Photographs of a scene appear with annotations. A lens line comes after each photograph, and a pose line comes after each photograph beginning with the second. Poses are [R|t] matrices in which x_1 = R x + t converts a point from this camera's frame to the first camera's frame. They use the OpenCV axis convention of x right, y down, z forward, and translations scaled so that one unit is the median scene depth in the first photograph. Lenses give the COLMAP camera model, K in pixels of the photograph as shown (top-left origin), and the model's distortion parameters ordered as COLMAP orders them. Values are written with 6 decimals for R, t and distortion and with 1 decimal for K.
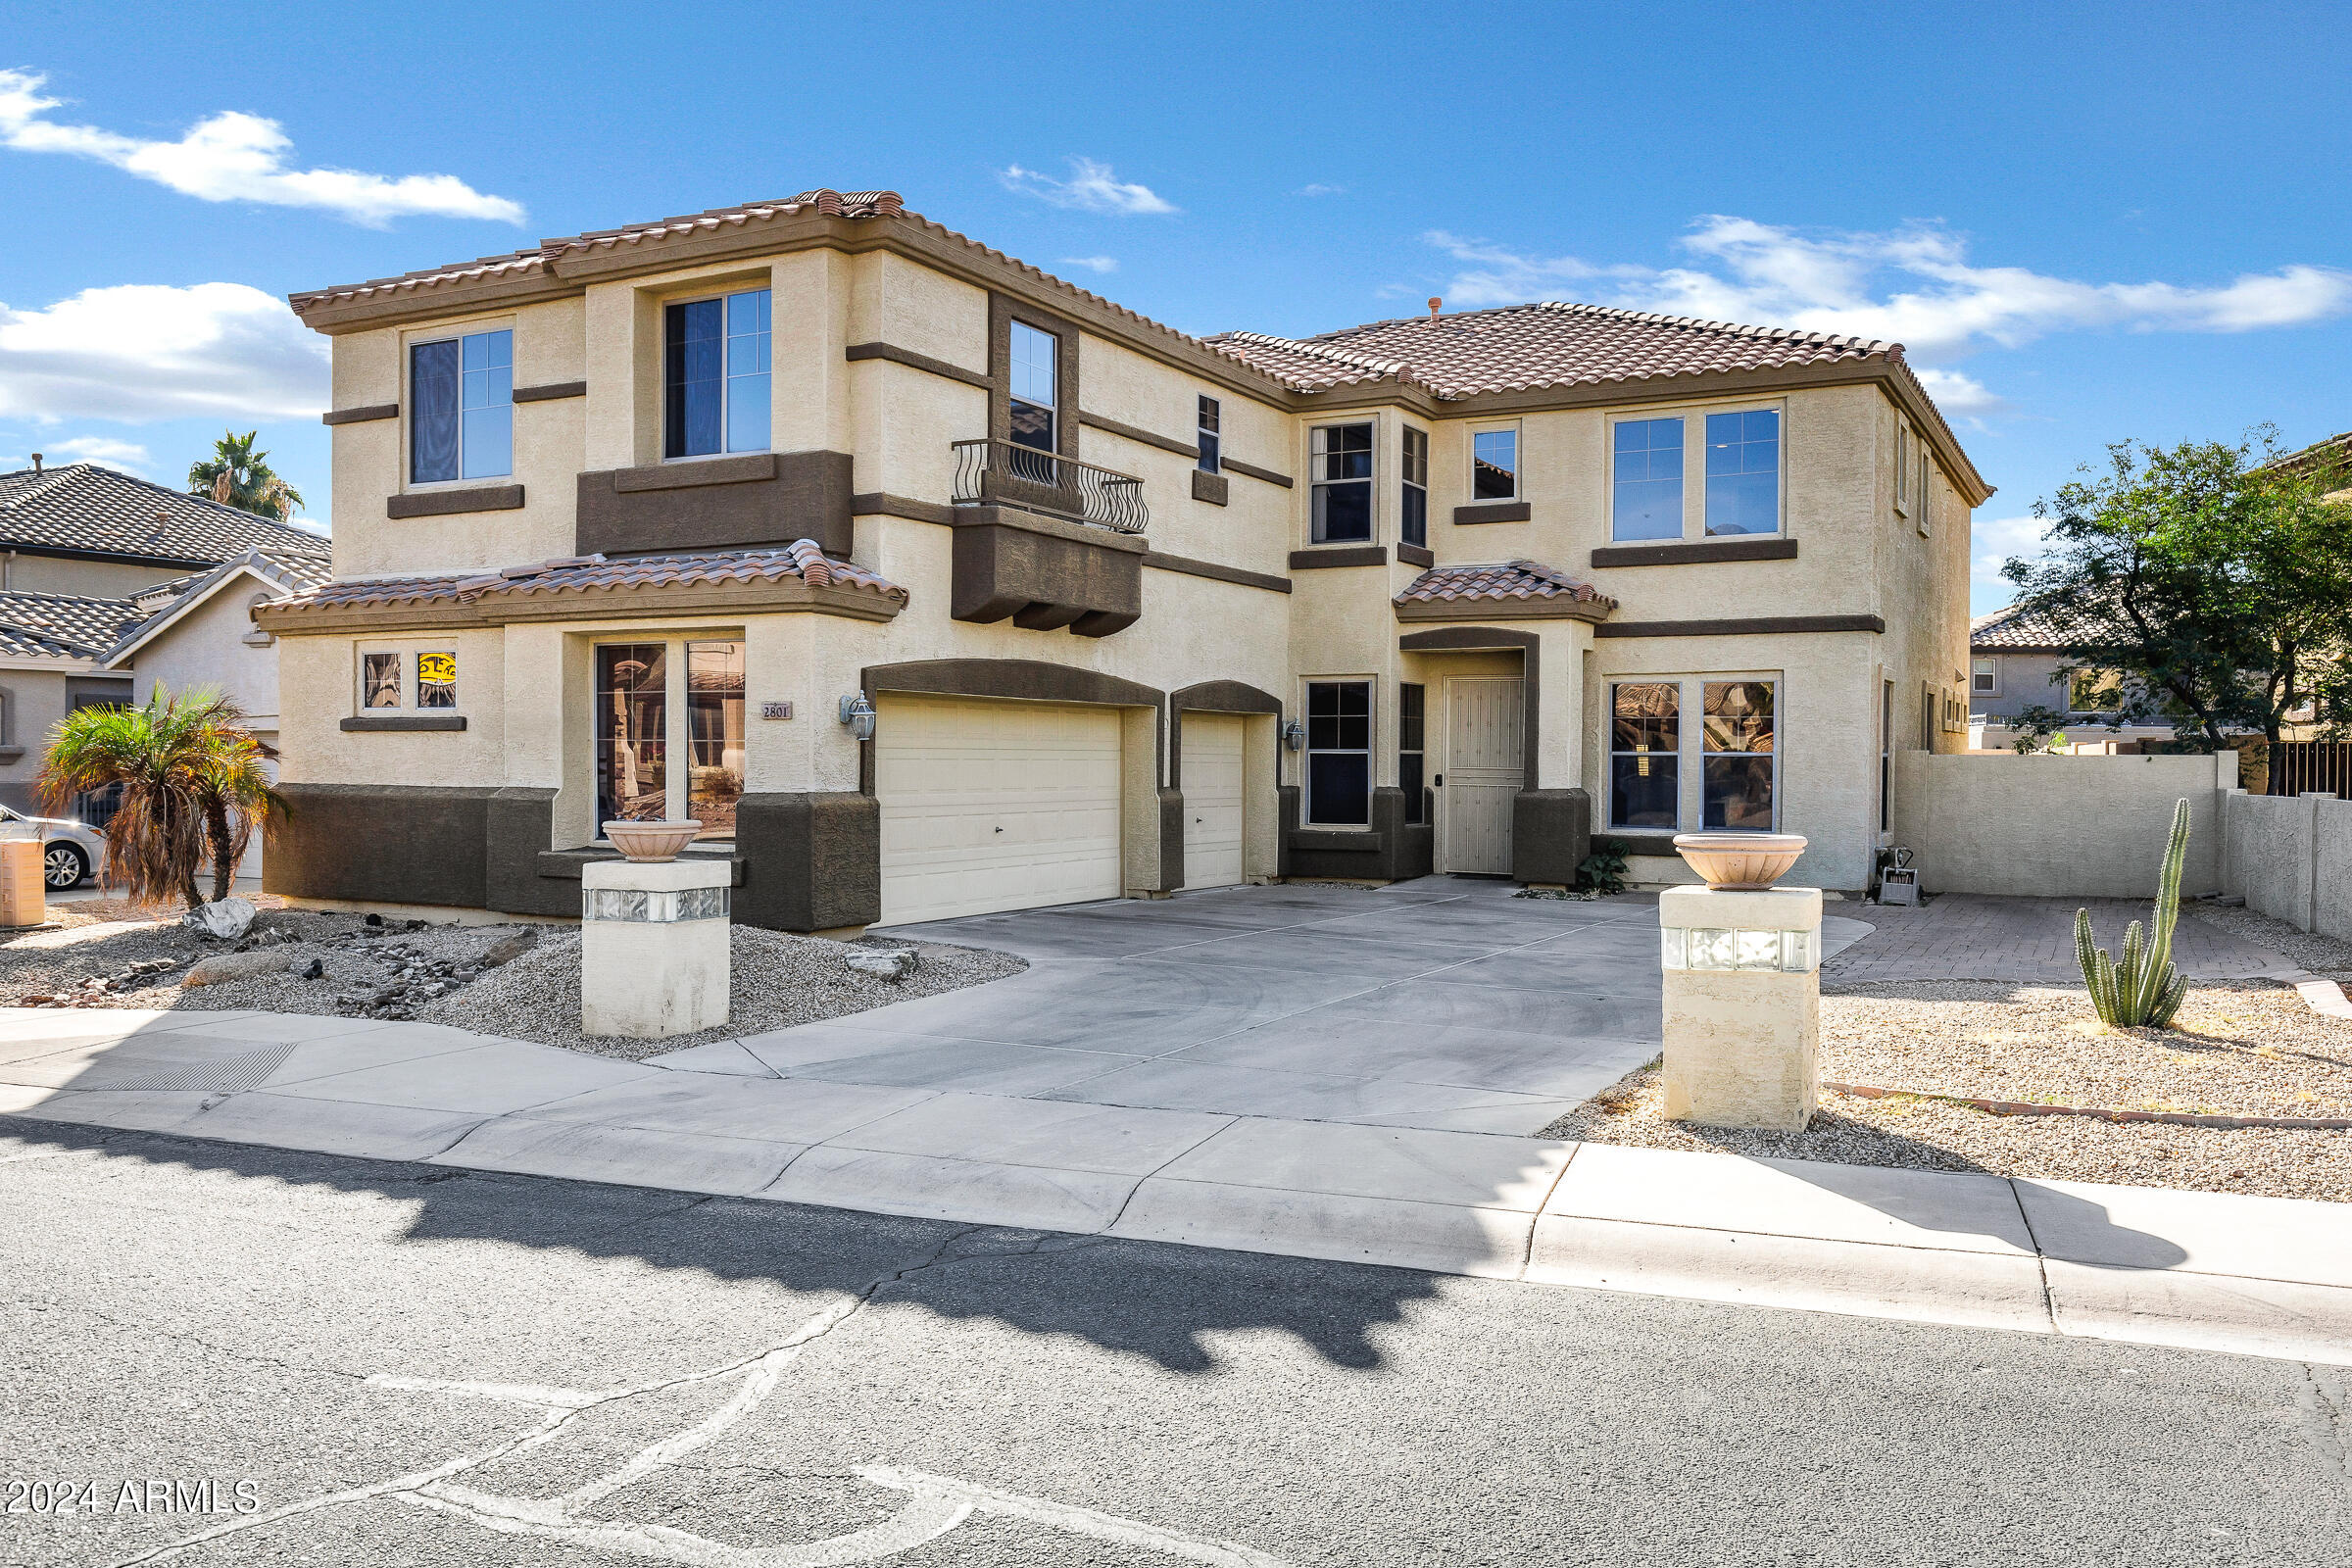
lens RADIAL K [[1776.7, 0, 1176.0], [0, 1776.7, 784.0], [0, 0, 1]] dist [-0.000339, -0.000561]
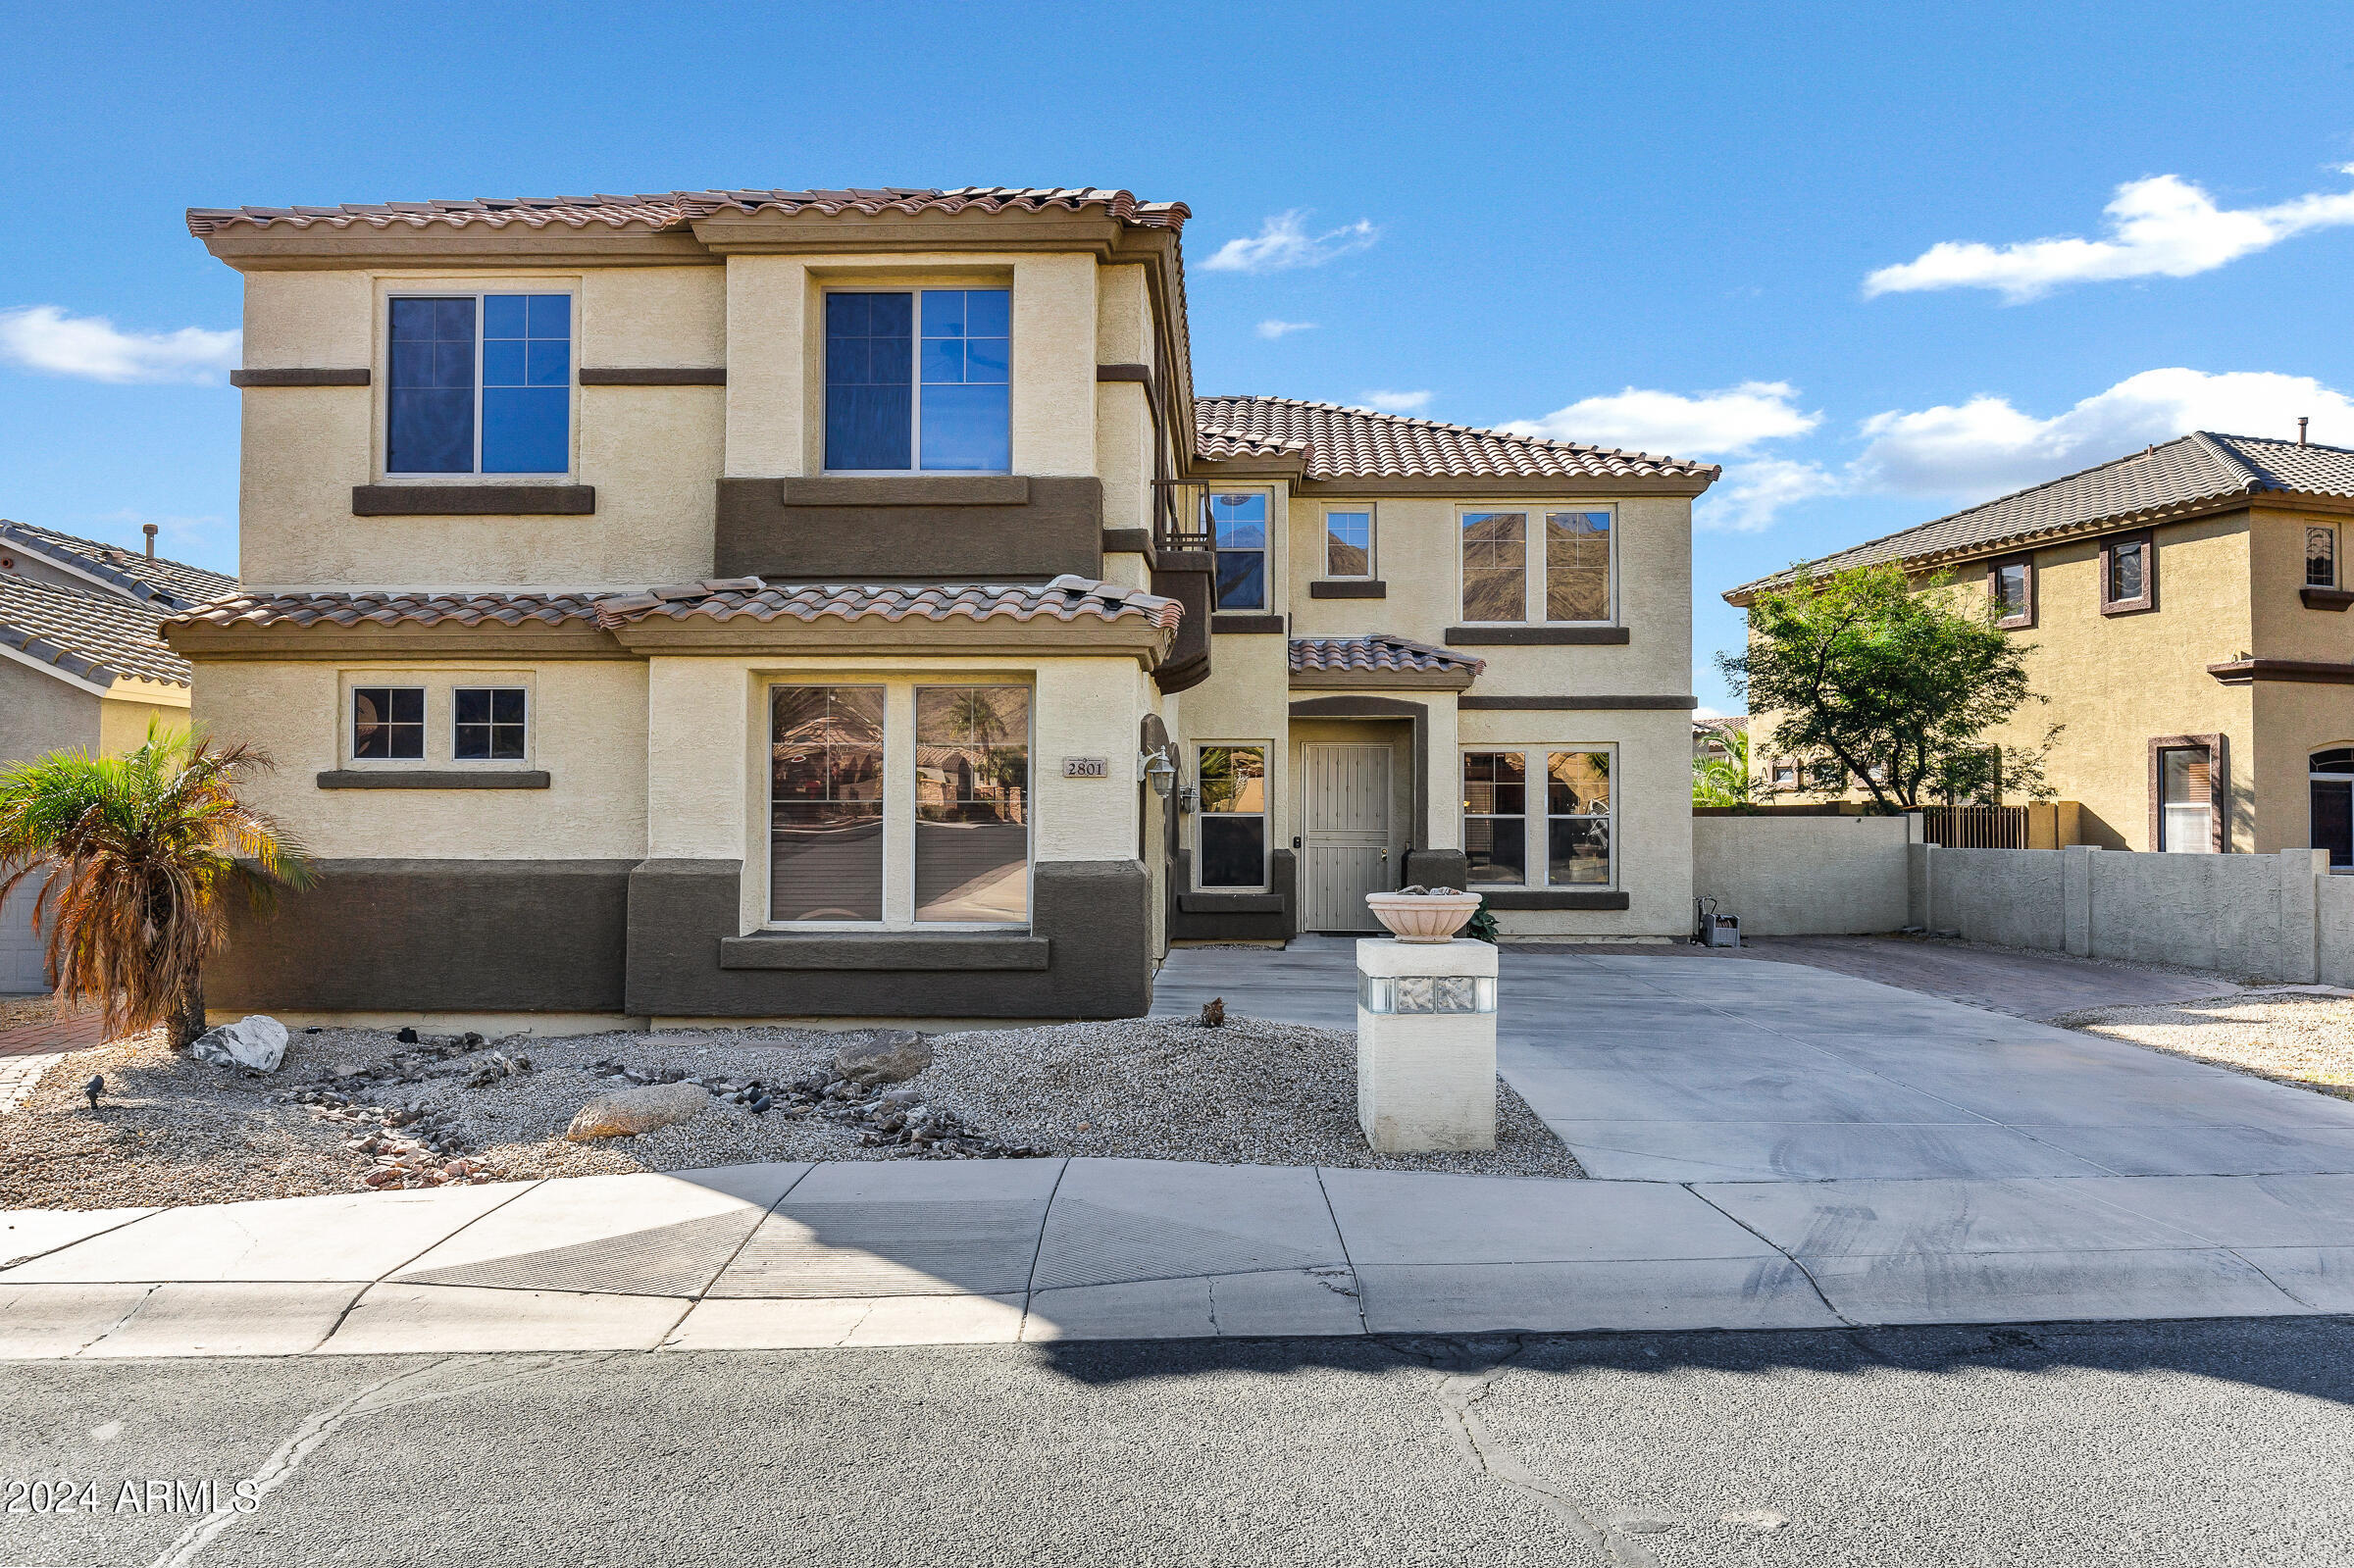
lens RADIAL K [[1679.6, 0, 1177.0], [0, 1679.6, 784.0], [0, 0, 1]] dist [0.002138, 0.001444]
pose [[0.899910, 0.007042, 0.436018, -0.381661], [0.009410, 0.999323, -0.035561, -0.002232], [-0.435974, 0.036104, 0.899235, 0.164190]]
